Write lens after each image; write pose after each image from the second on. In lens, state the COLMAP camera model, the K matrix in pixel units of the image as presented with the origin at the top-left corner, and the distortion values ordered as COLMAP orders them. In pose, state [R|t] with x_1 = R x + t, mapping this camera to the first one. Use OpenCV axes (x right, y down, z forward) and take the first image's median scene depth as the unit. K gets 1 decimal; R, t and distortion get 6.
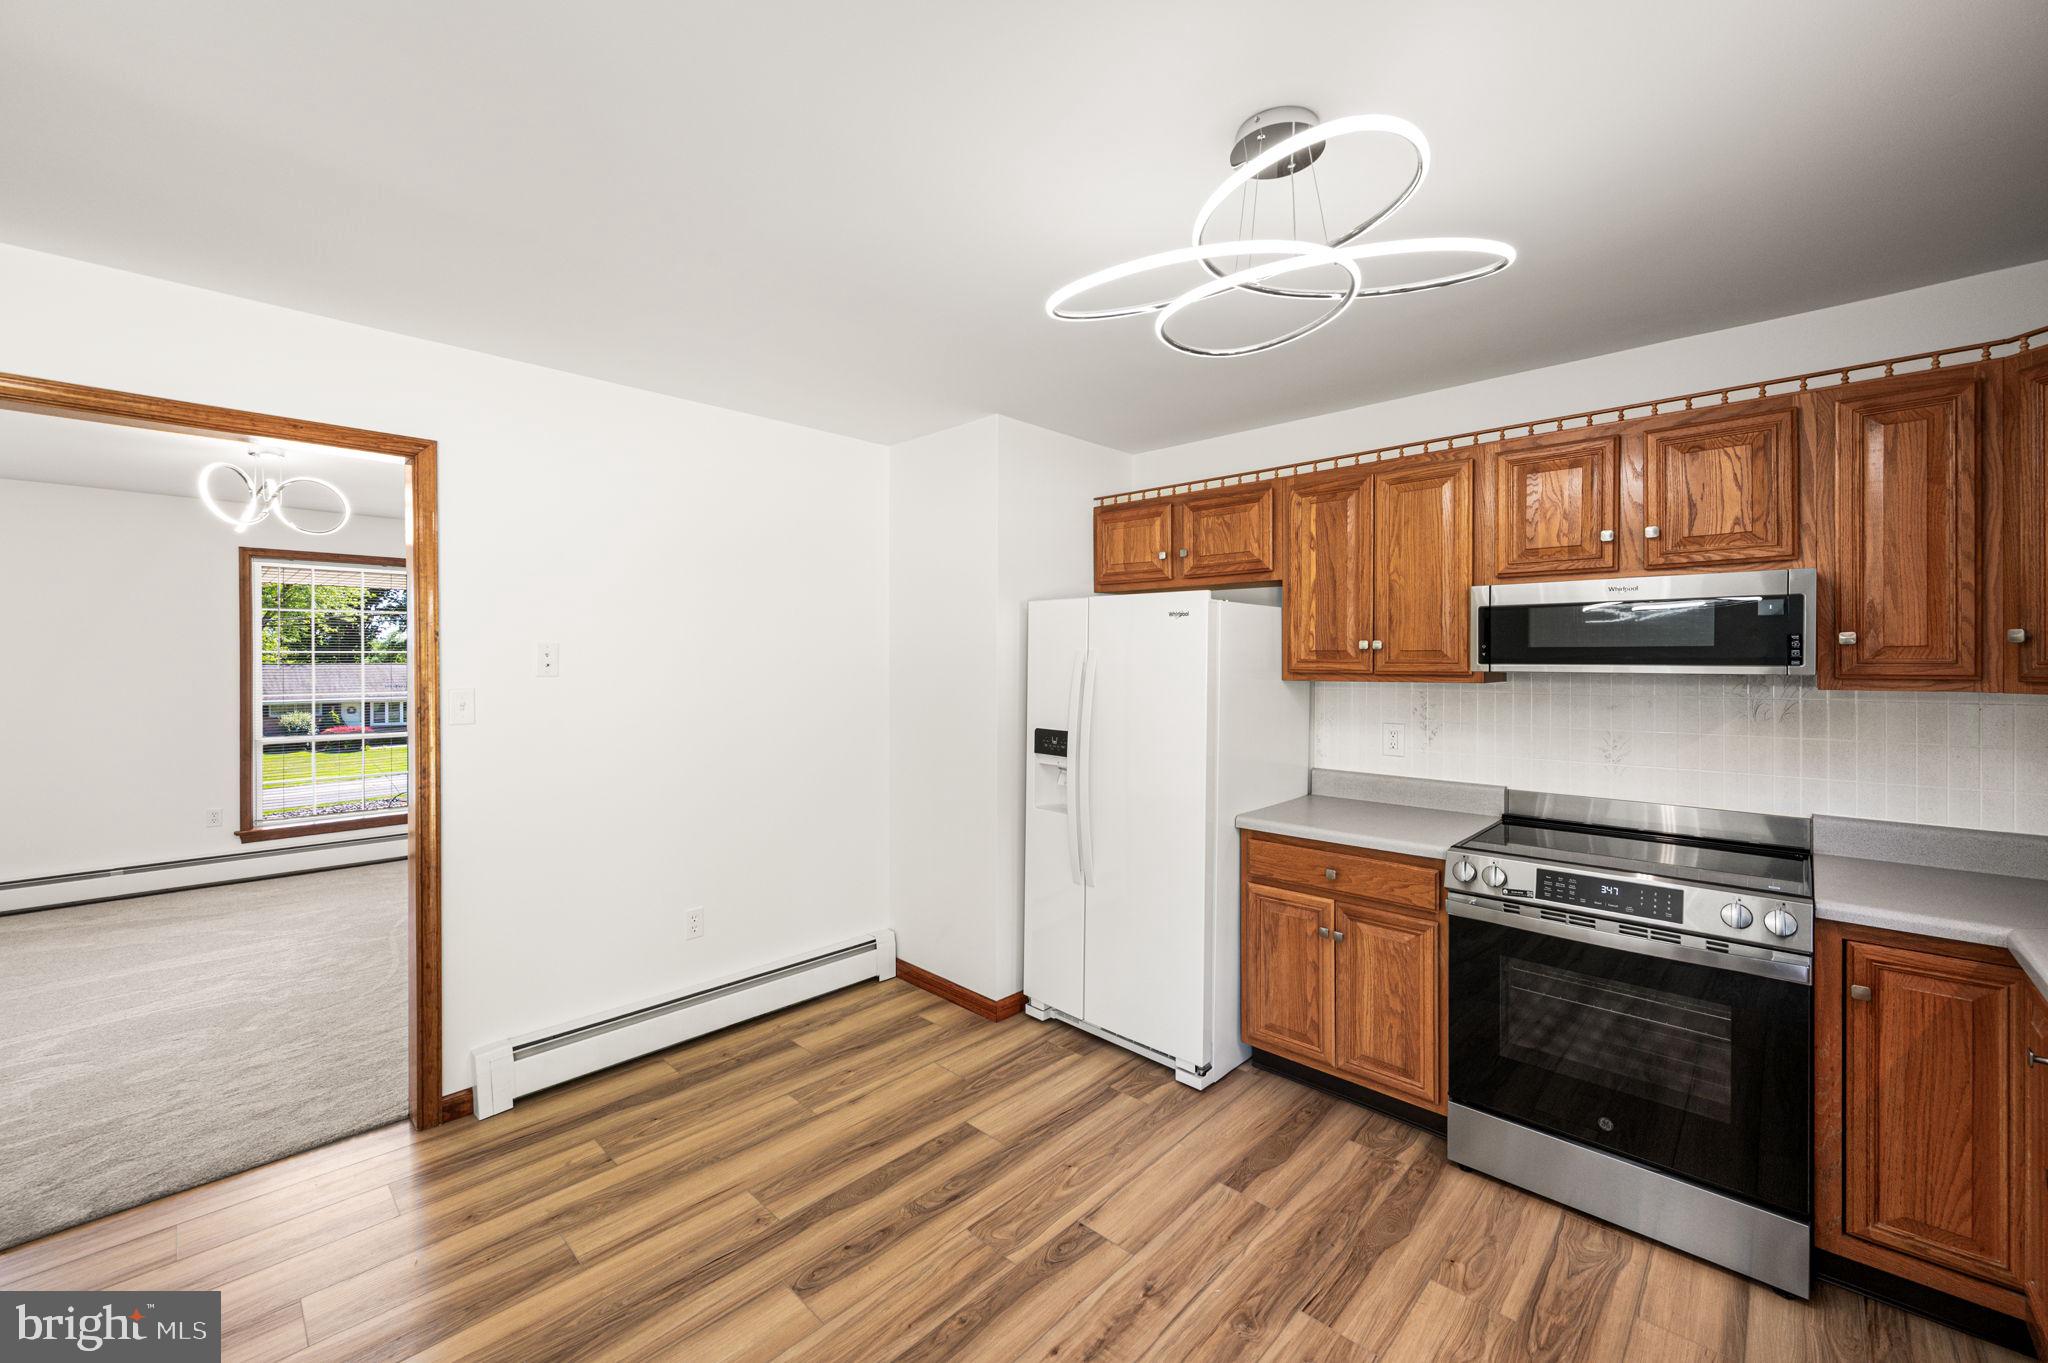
lens RADIAL K [[801.4, 0, 1011.7], [0, 801.4, 664.0], [0, 0, 1]] dist [-0.001607, -0.000131]
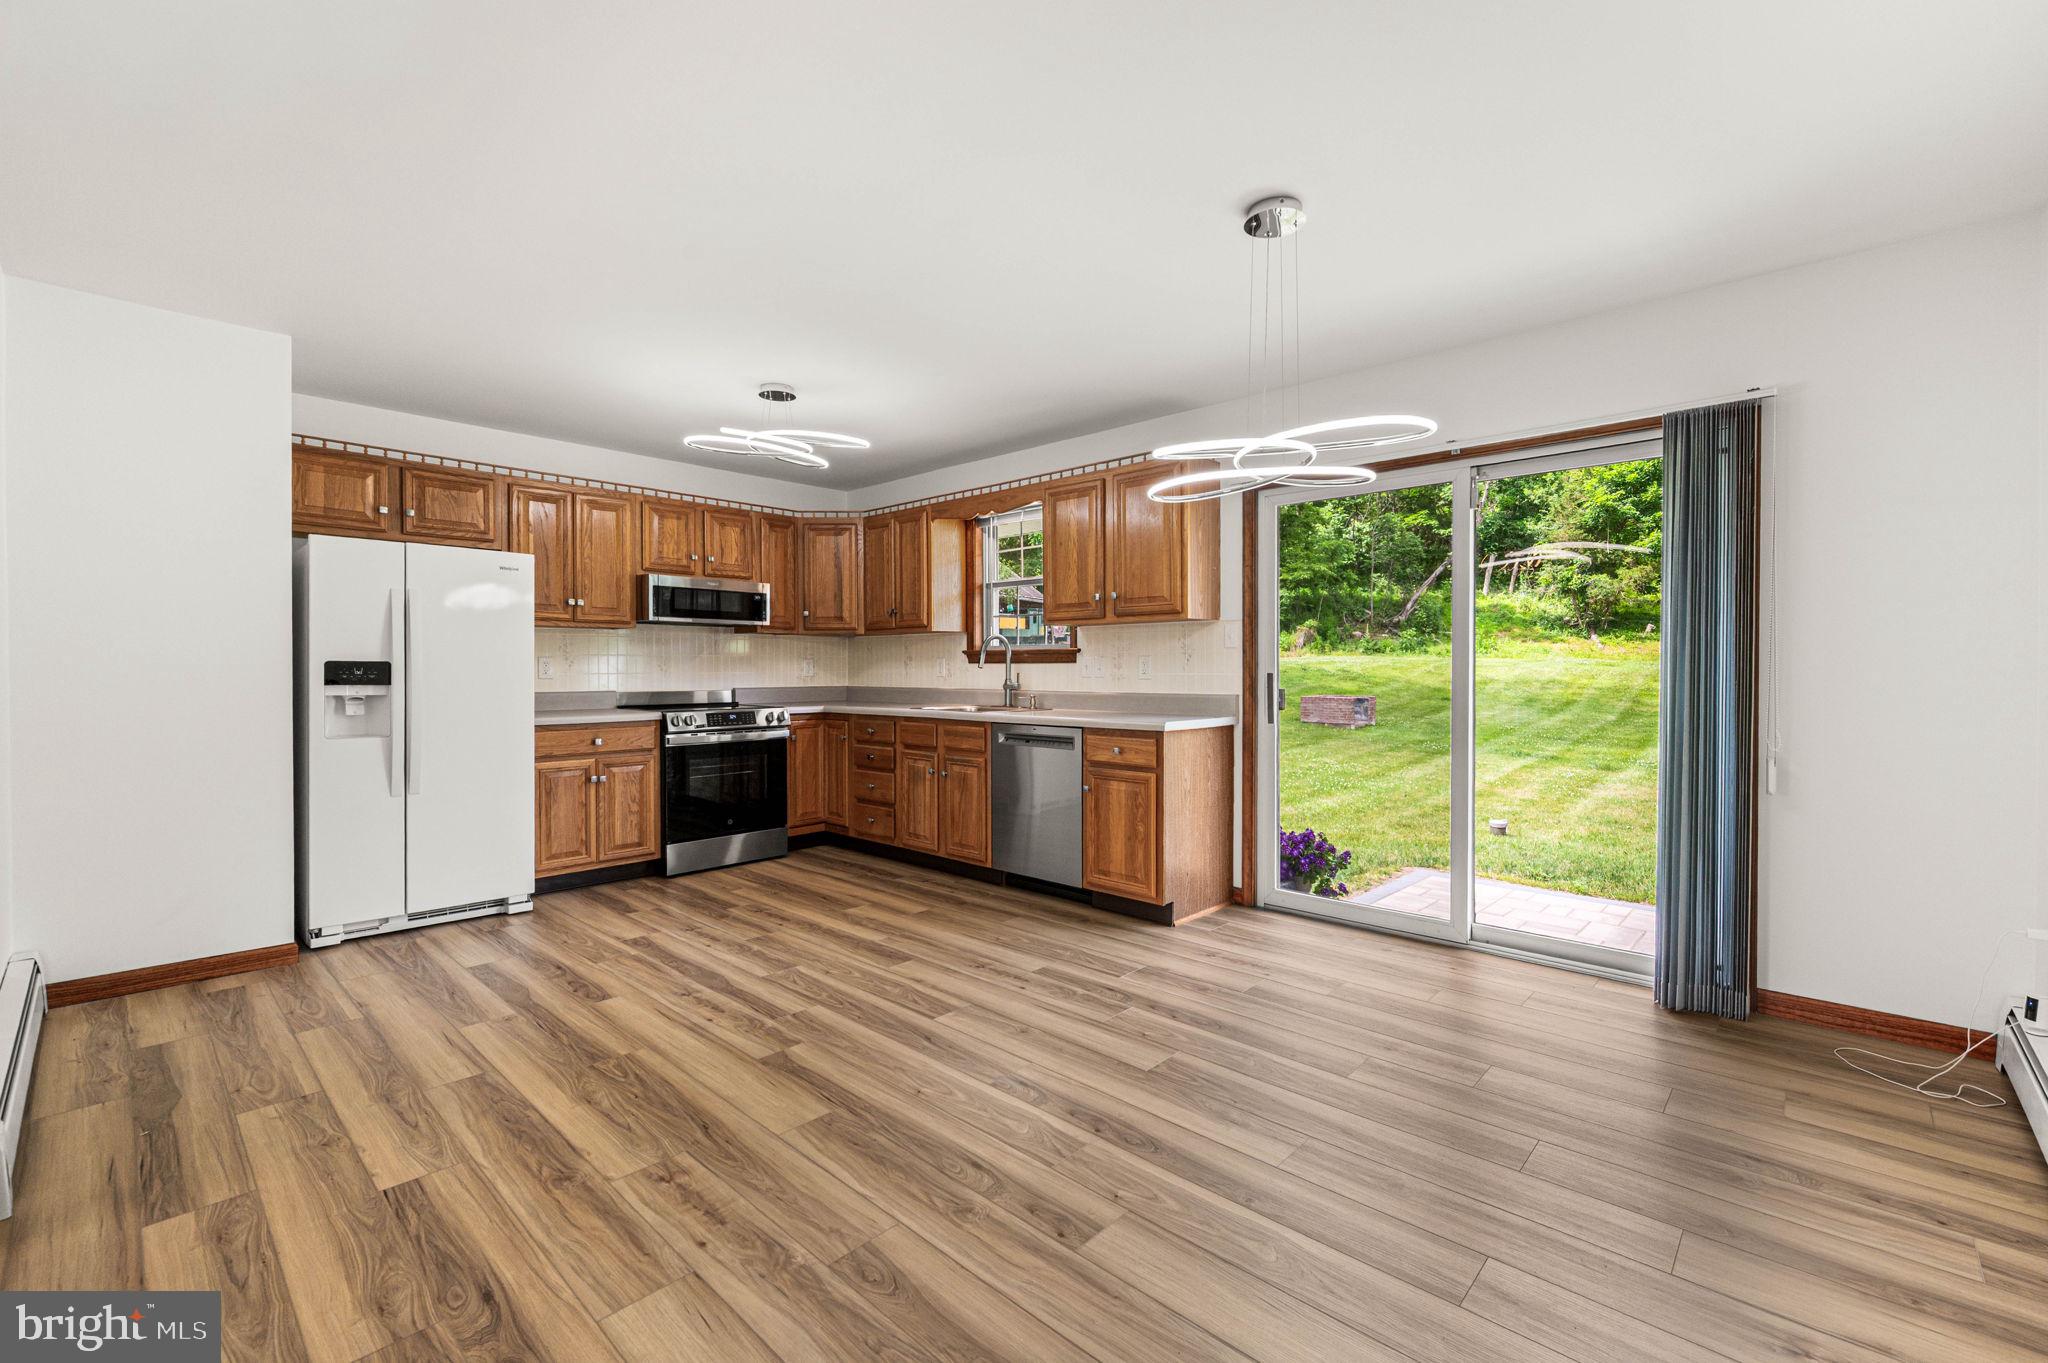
lens RADIAL K [[870.8, 0, 1027.3], [0, 870.8, 674.3], [0, 0, 1]] dist [-0.002071, -0.000065]
pose [[-0.020395, -0.006935, 0.999768, -1.450679], [0.001930, 0.999974, 0.006976, 0.121868], [-0.999790, 0.002072, -0.020381, 0.177694]]
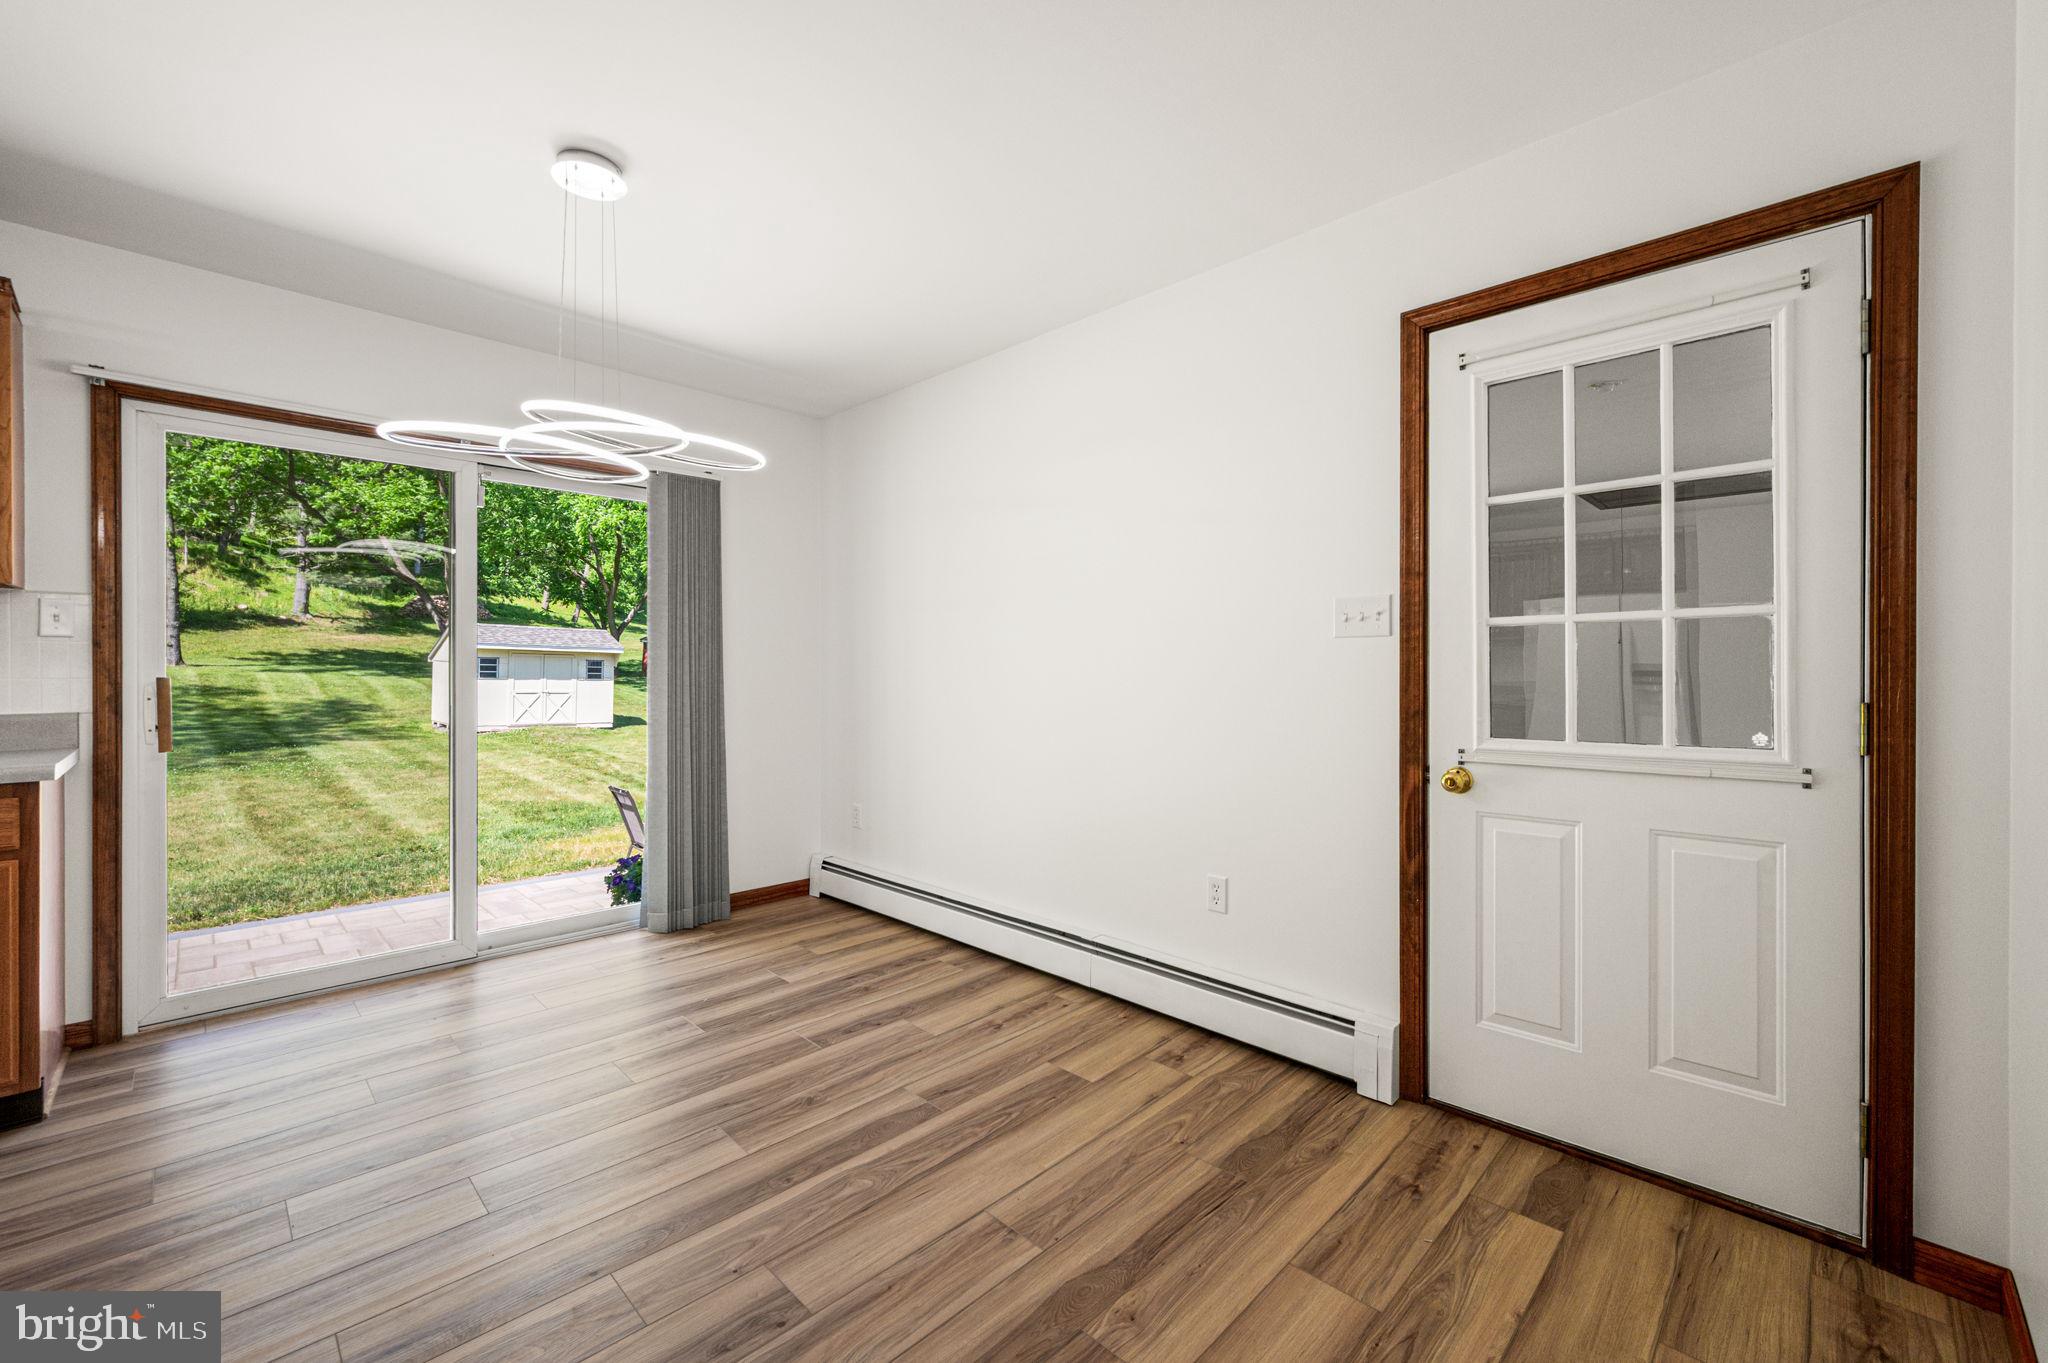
lens RADIAL K [[833.8, 0, 1020.1], [0, 833.8, 666.7], [0, 0, 1]] dist [-0.002681, -0.000180]
pose [[-0.999943, -0.001229, 0.010624, -0.908477], [-0.001221, 0.999999, 0.000772, 0.115659], [-0.010625, 0.000759, -0.999943, 0.738730]]
